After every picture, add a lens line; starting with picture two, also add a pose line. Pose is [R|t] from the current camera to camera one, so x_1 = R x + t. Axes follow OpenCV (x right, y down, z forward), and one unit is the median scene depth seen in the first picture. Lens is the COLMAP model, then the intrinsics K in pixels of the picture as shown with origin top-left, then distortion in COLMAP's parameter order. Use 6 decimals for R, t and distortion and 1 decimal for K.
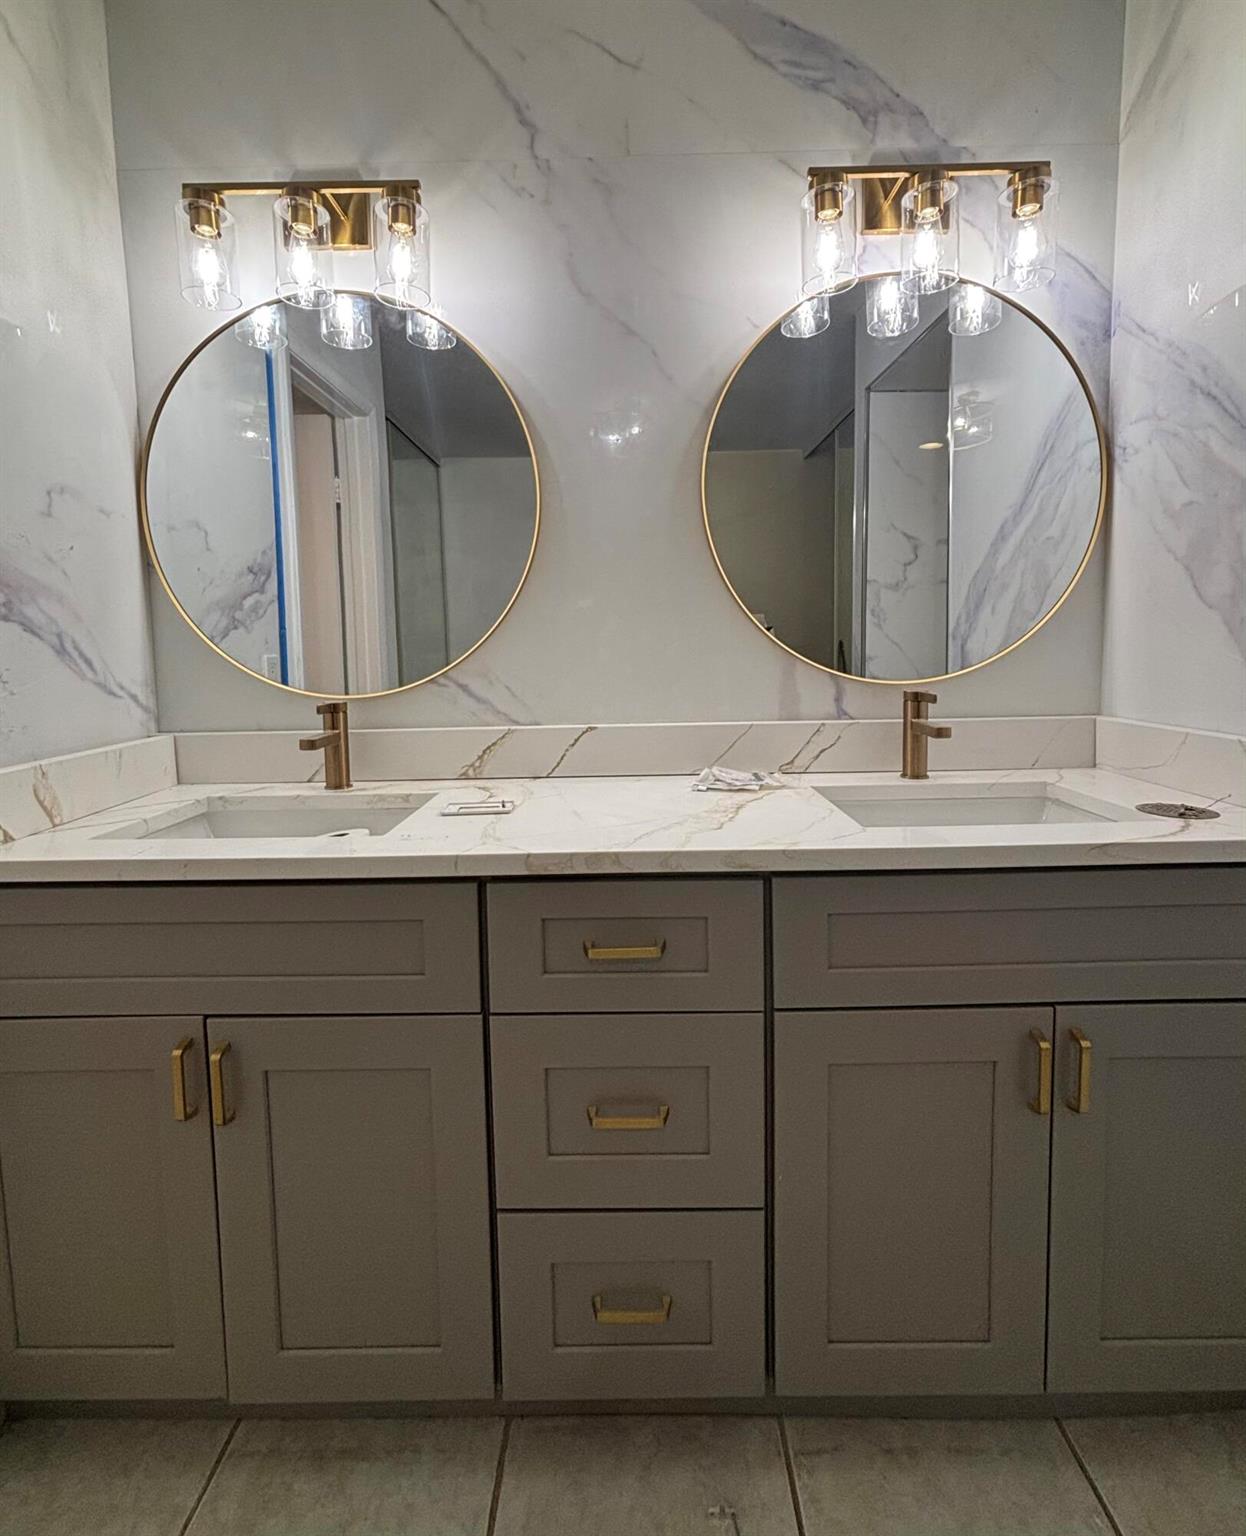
lens RADIAL K [[711.3, 0, 626.8], [0, 711.3, 701.8], [0, 0, 1]] dist [-0.000437, -0.000554]
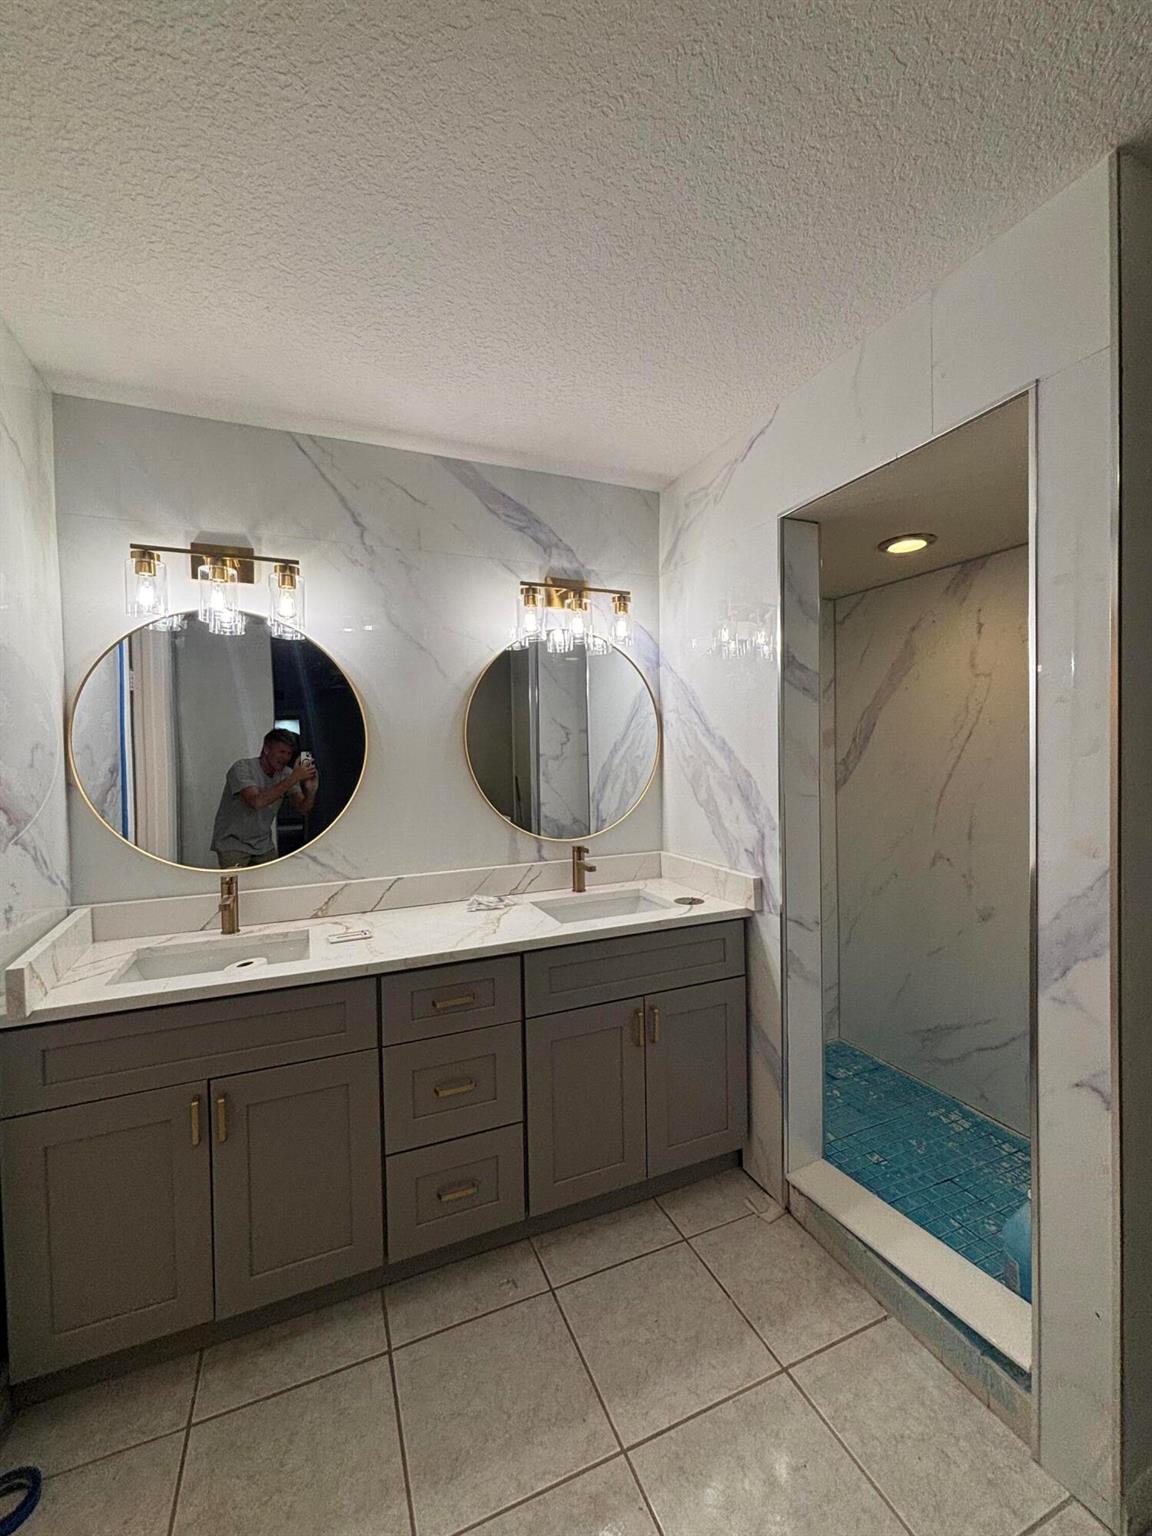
lens RADIAL K [[619.3, 0, 576.0], [0, 619.3, 768.0], [0, 0, 1]] dist [-0.001425, -0.000330]
pose [[0.914248, -0.009082, 0.405053, -0.272761], [0.031113, 0.998370, -0.047840, -0.145781], [-0.403958, 0.056340, 0.913041, -0.530821]]
